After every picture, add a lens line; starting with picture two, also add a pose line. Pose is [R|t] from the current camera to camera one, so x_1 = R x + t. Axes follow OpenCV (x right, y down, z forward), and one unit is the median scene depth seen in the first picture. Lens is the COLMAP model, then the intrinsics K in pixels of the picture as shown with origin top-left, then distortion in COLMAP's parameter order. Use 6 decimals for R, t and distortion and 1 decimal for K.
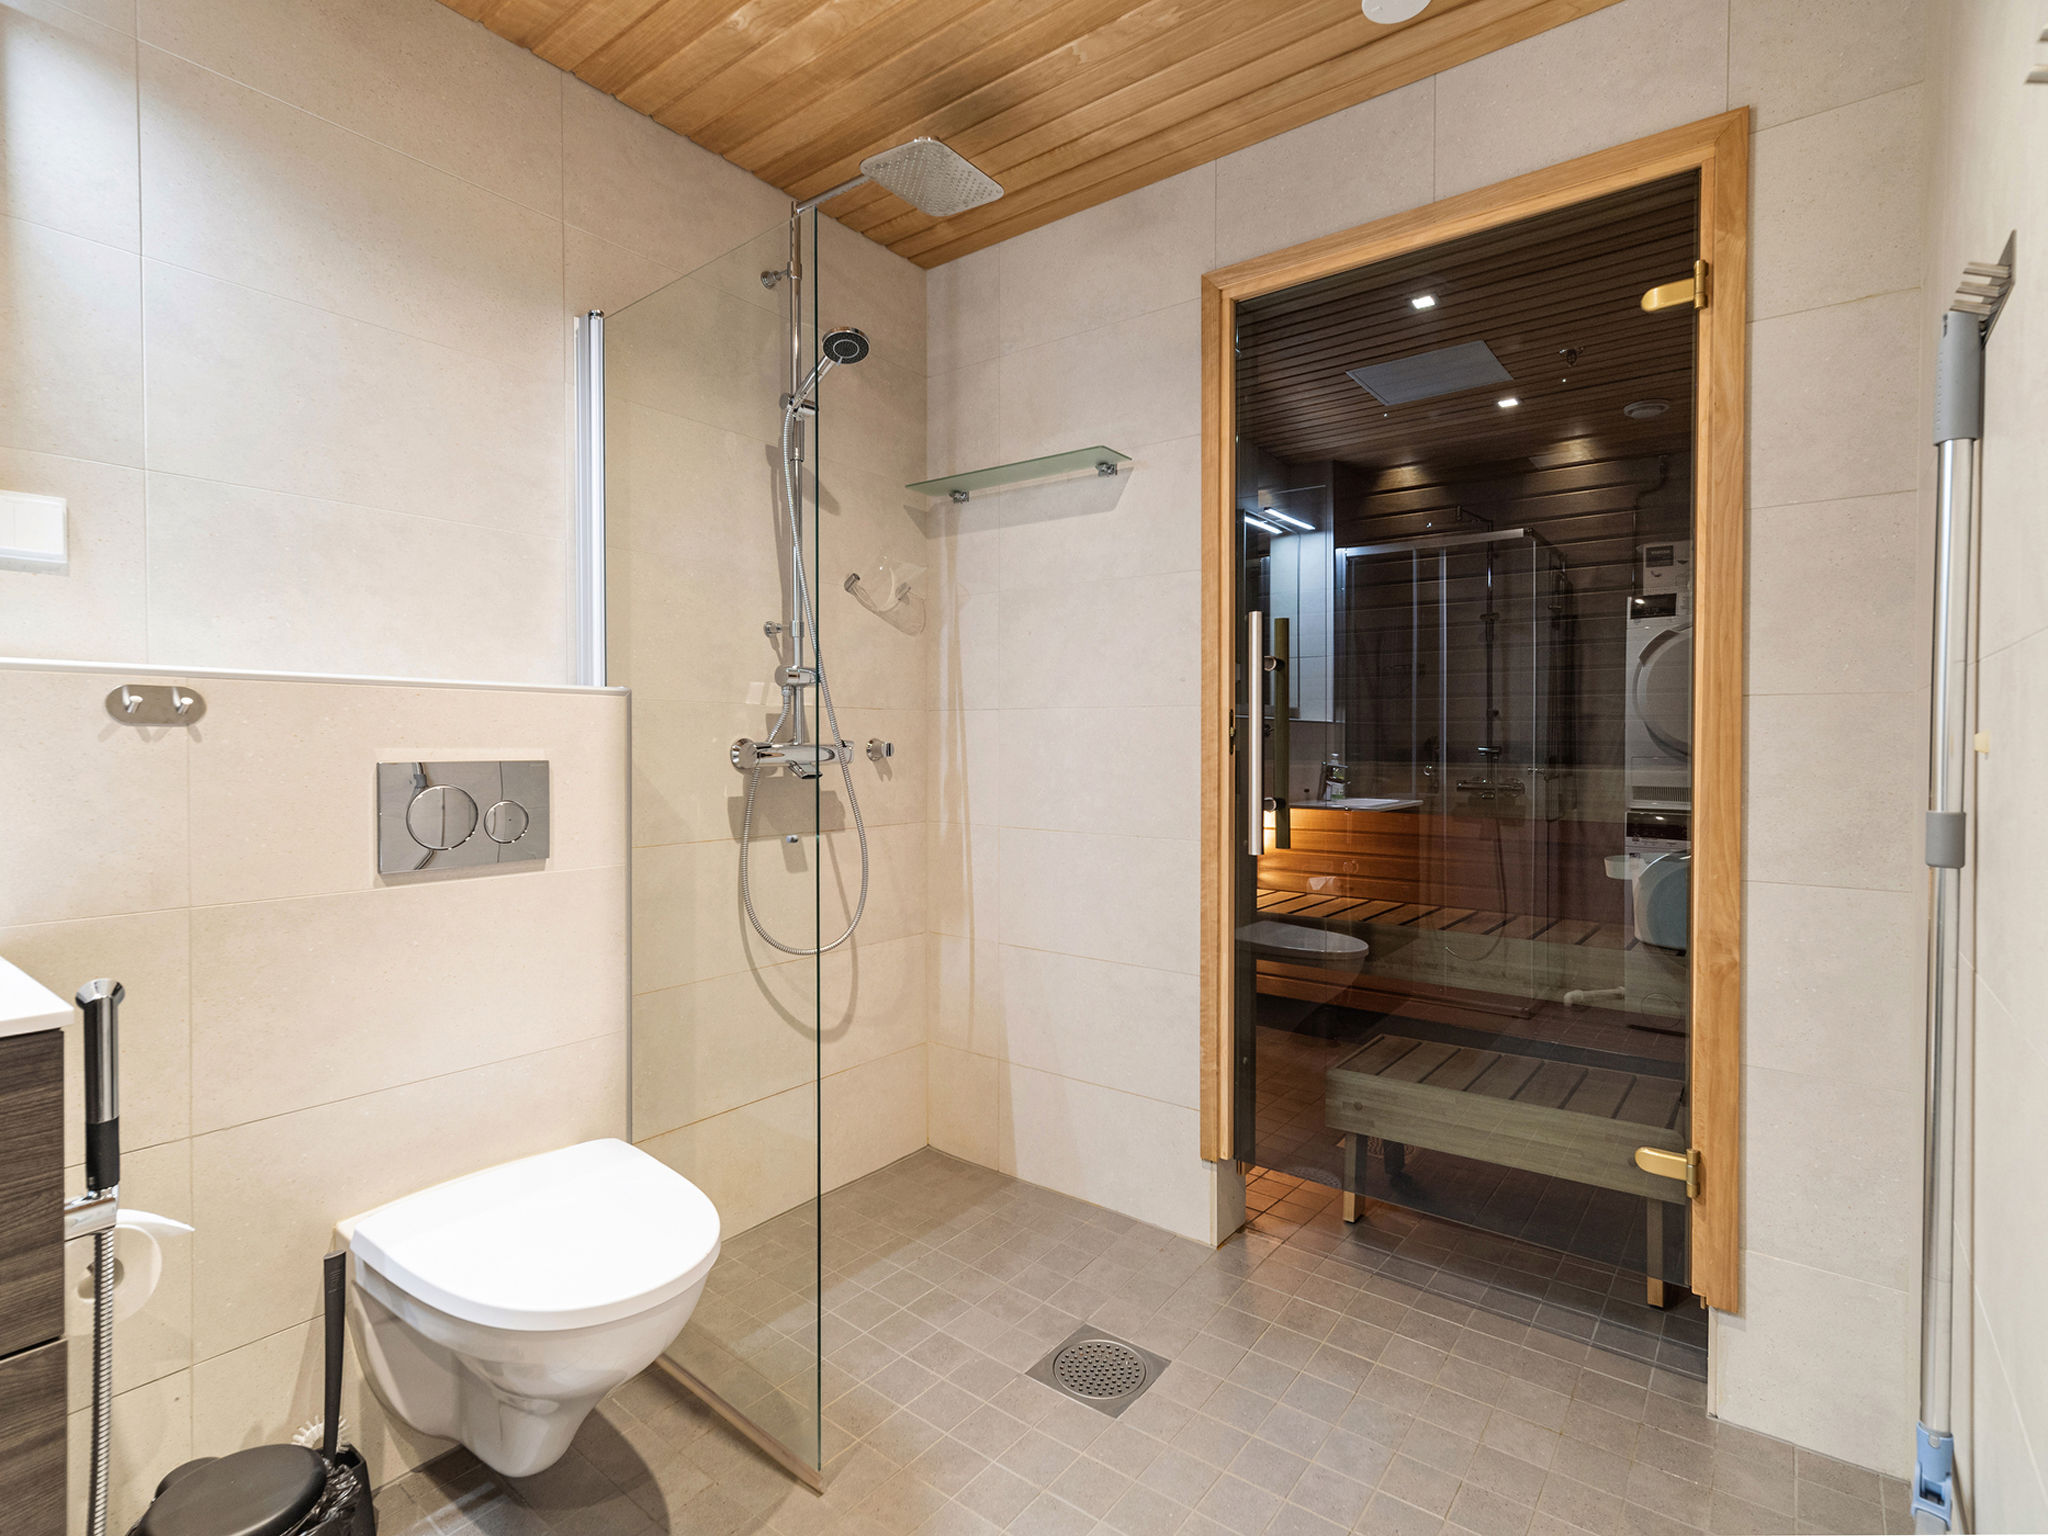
lens RADIAL K [[997.8, 0, 1054.0], [0, 997.8, 757.2], [0, 0, 1]] dist [0.008889, 0.001144]
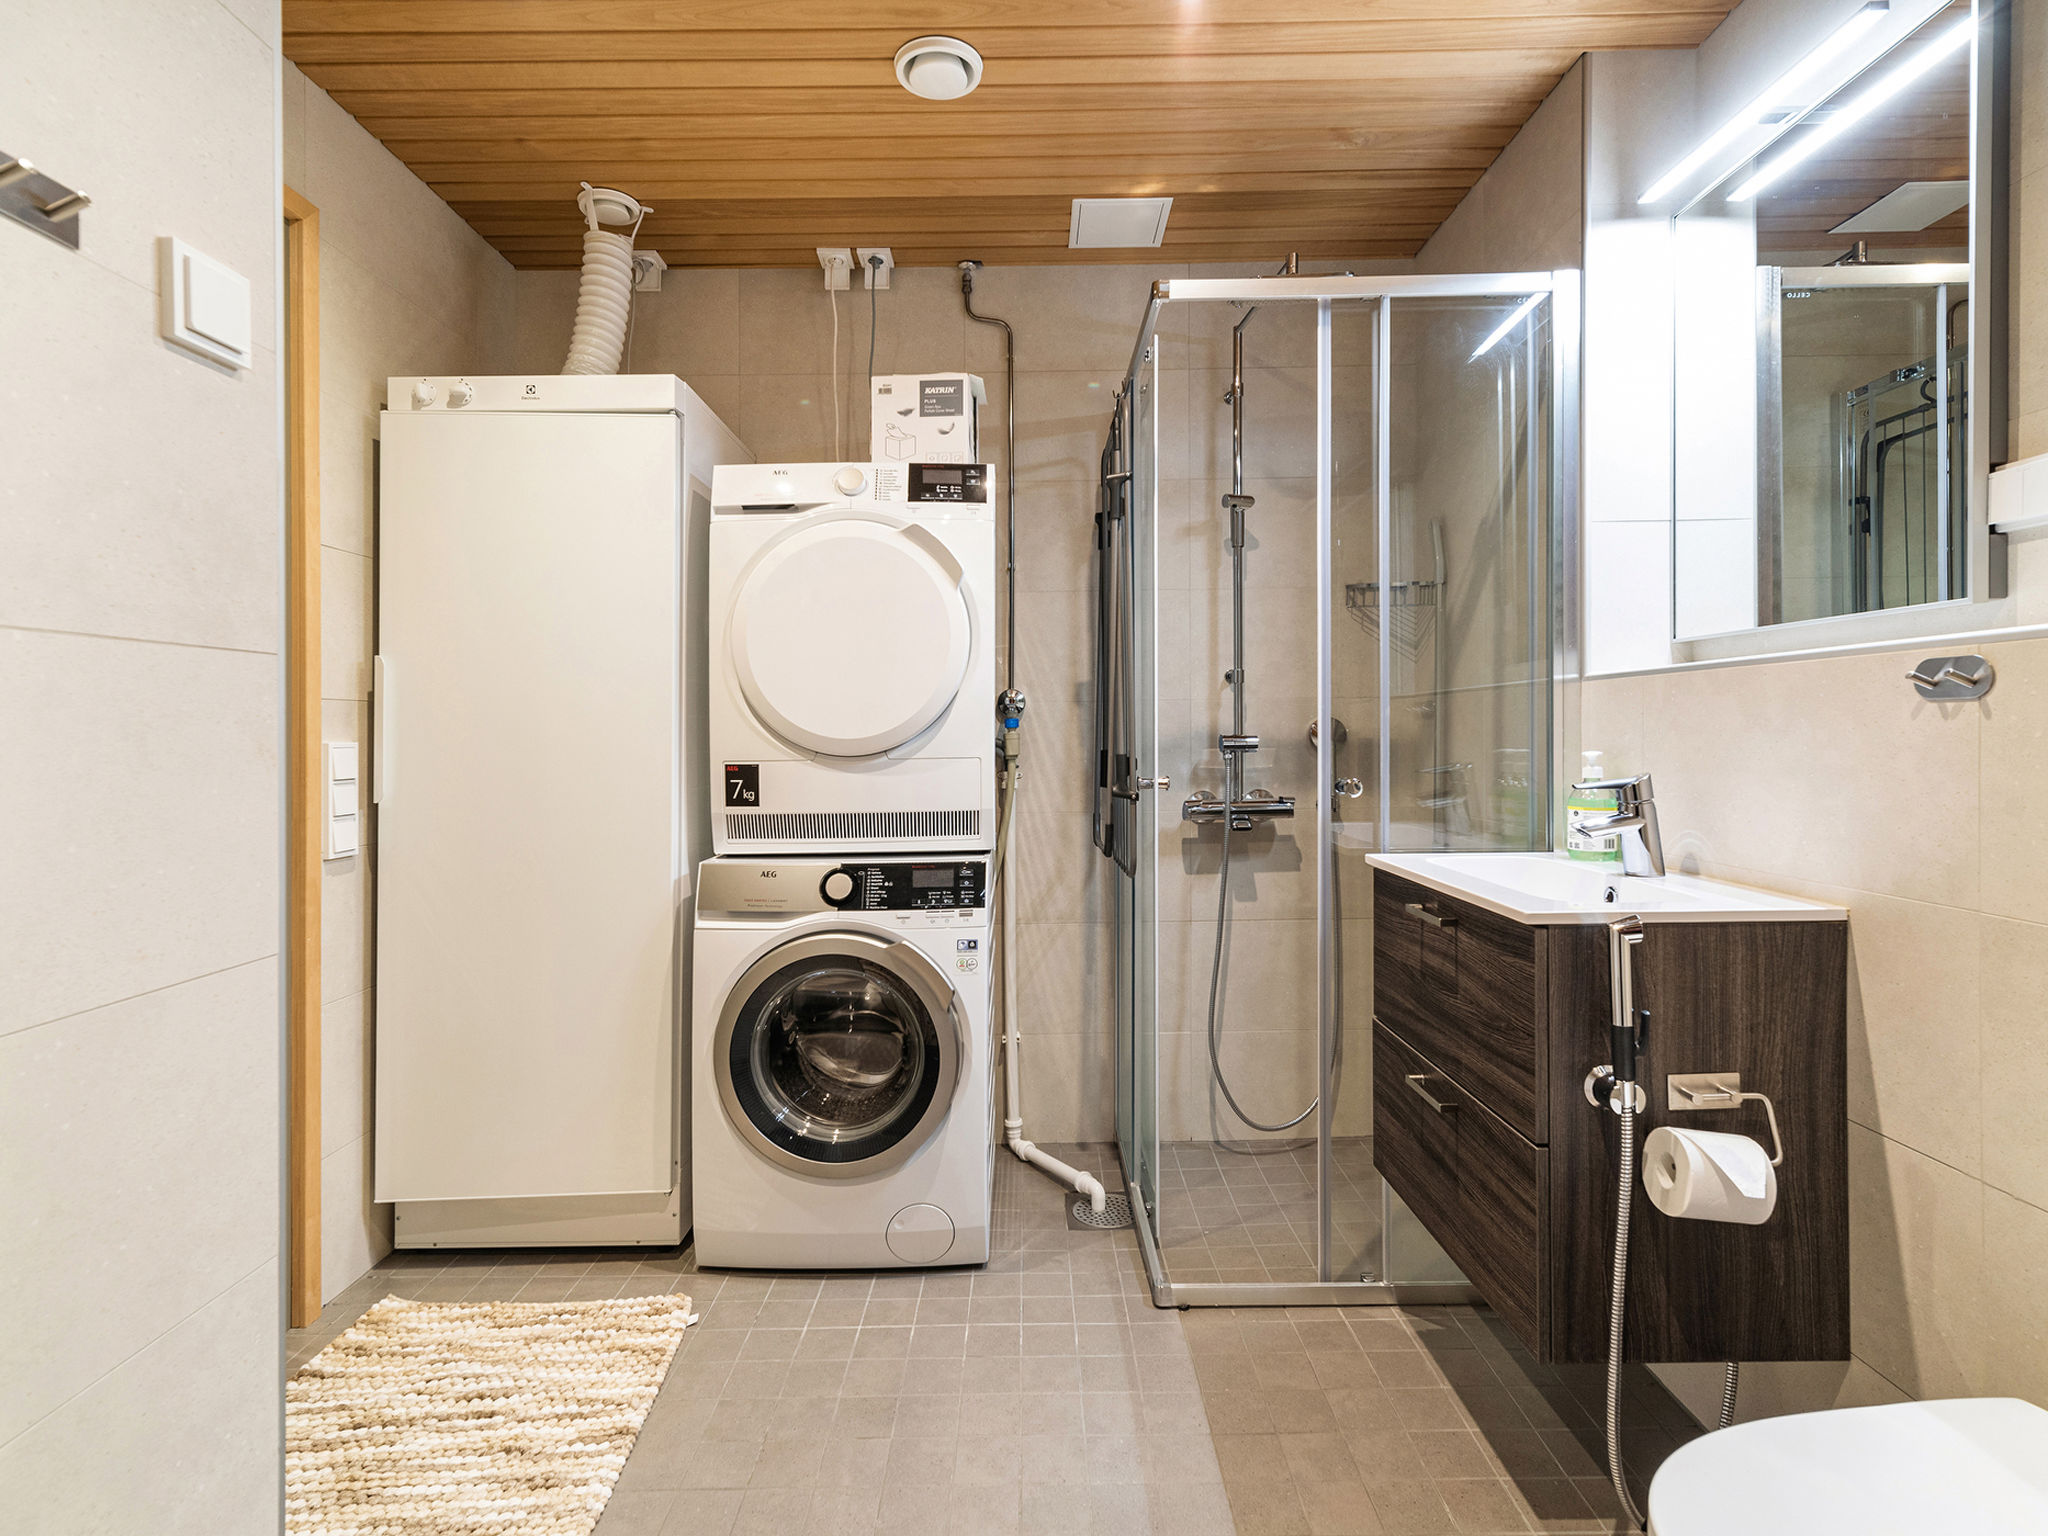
lens RADIAL K [[996.2, 0, 1035.6], [0, 996.2, 761.6], [0, 0, 1]] dist [0.003651, 0.000714]
pose [[-0.798190, 0.009398, -0.602332, 0.161089], [-0.014268, 0.999303, 0.034499, 0.001770], [0.602237, 0.036131, -0.797500, 0.697746]]
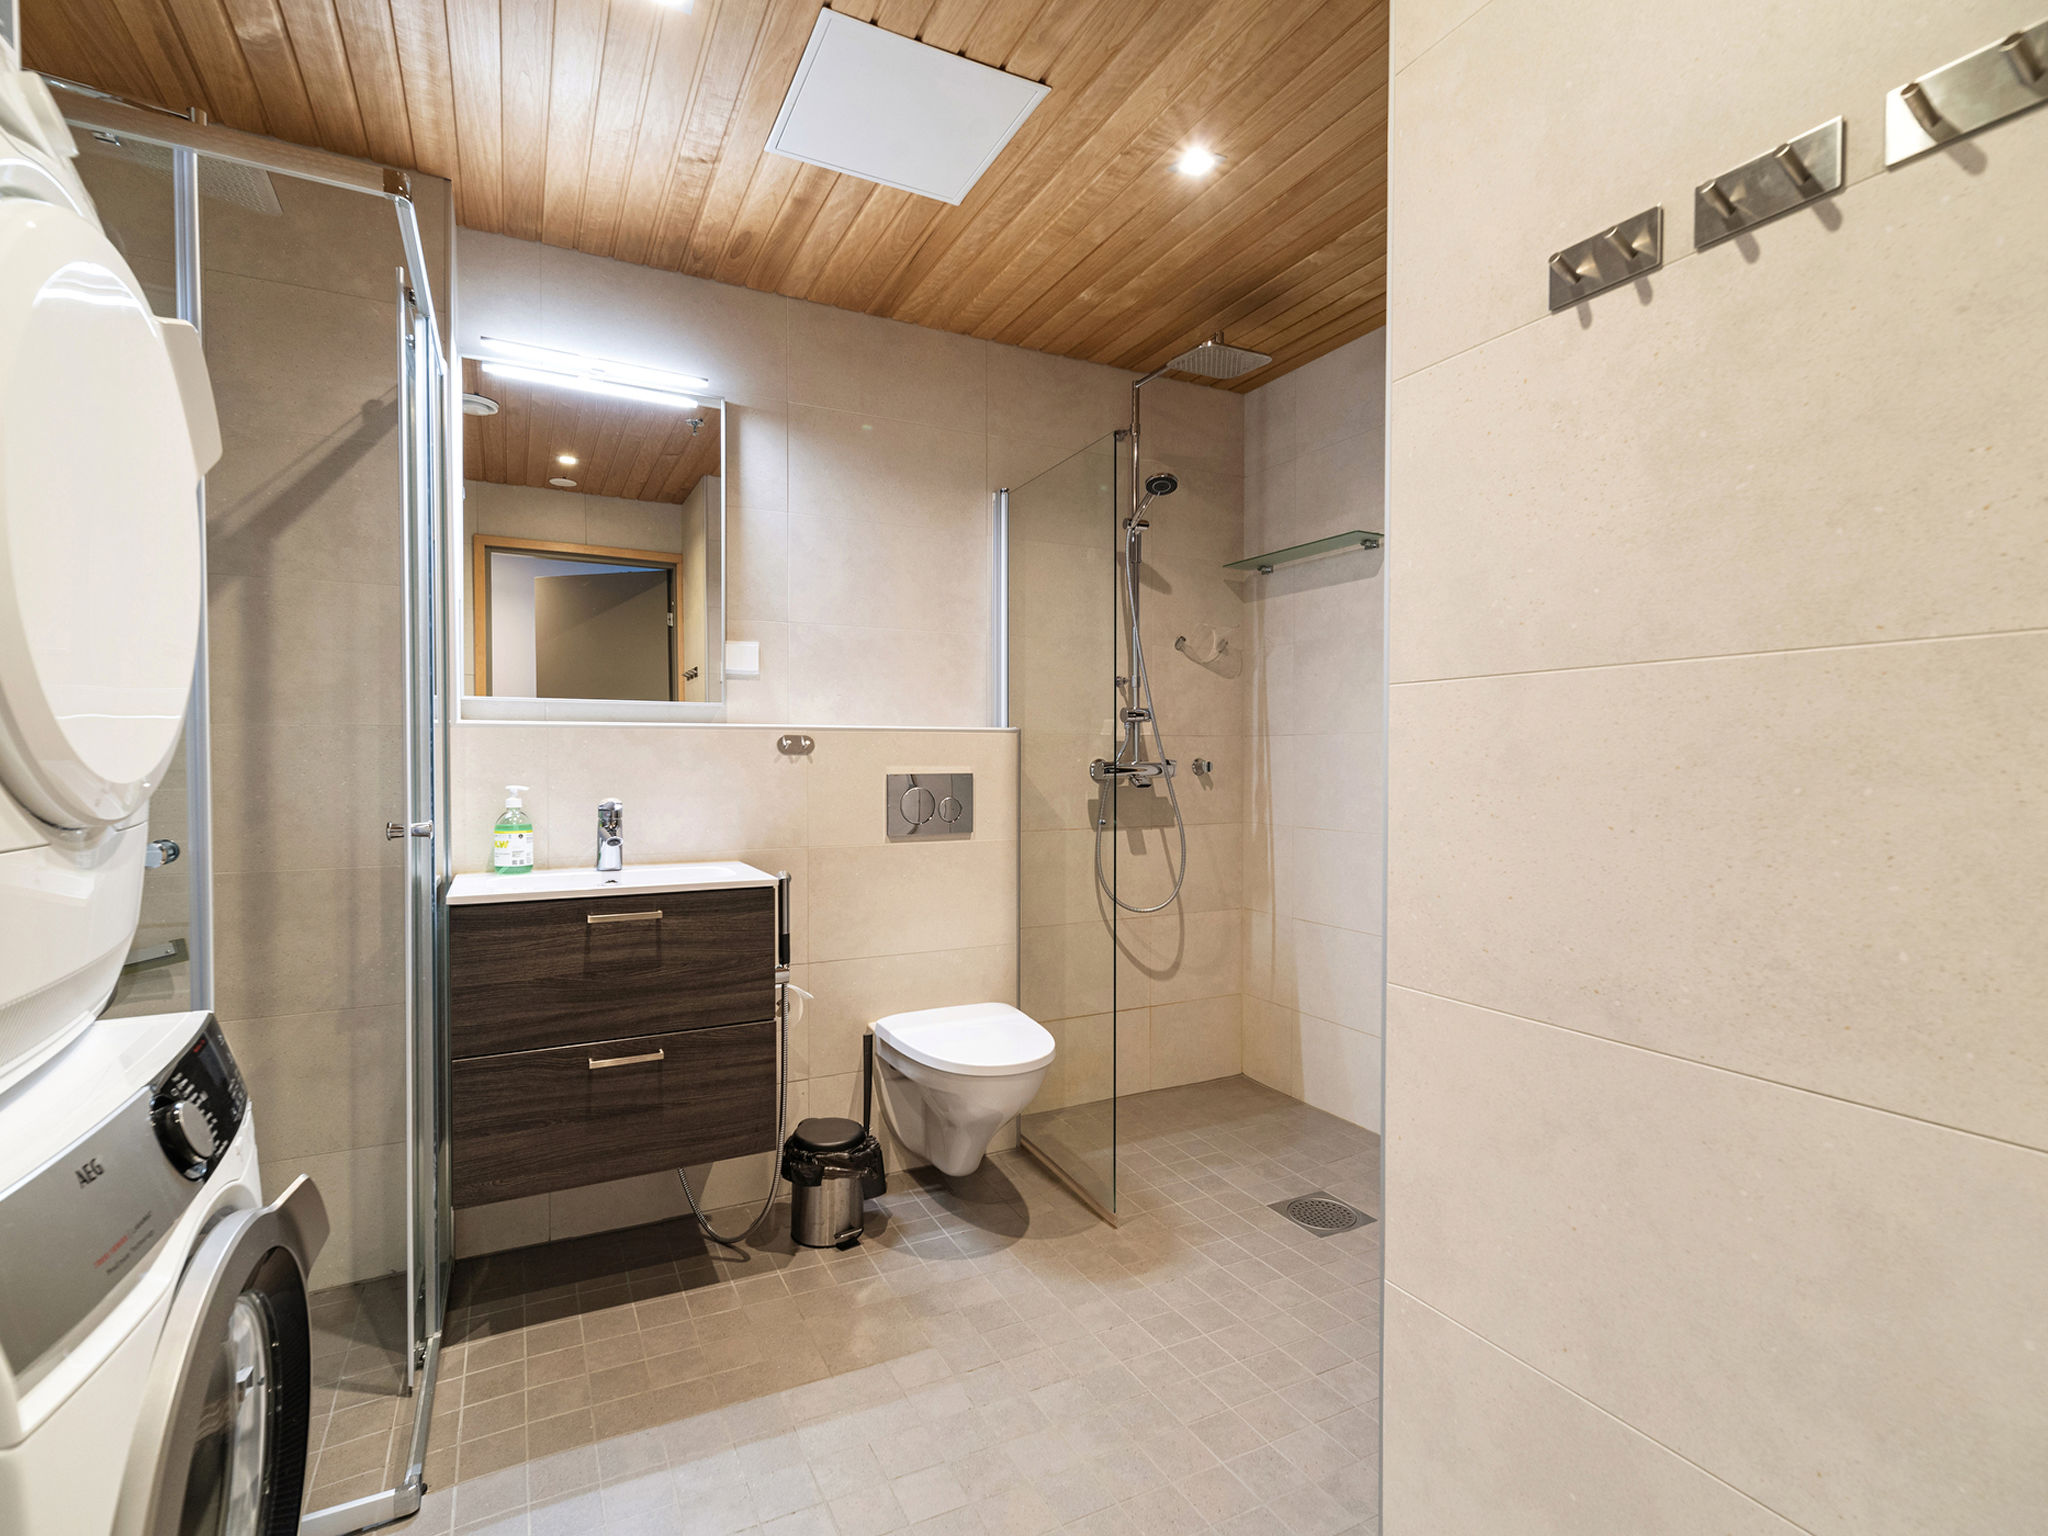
lens RADIAL K [[996.2, 0, 1035.6], [0, 996.2, 761.6], [0, 0, 1]] dist [0.003651, 0.000714]
pose [[0.902224, -0.002938, -0.431257, 0.226597], [-0.002267, 0.999931, -0.011555, 0.001899], [0.431261, 0.011403, 0.902155, -0.335402]]
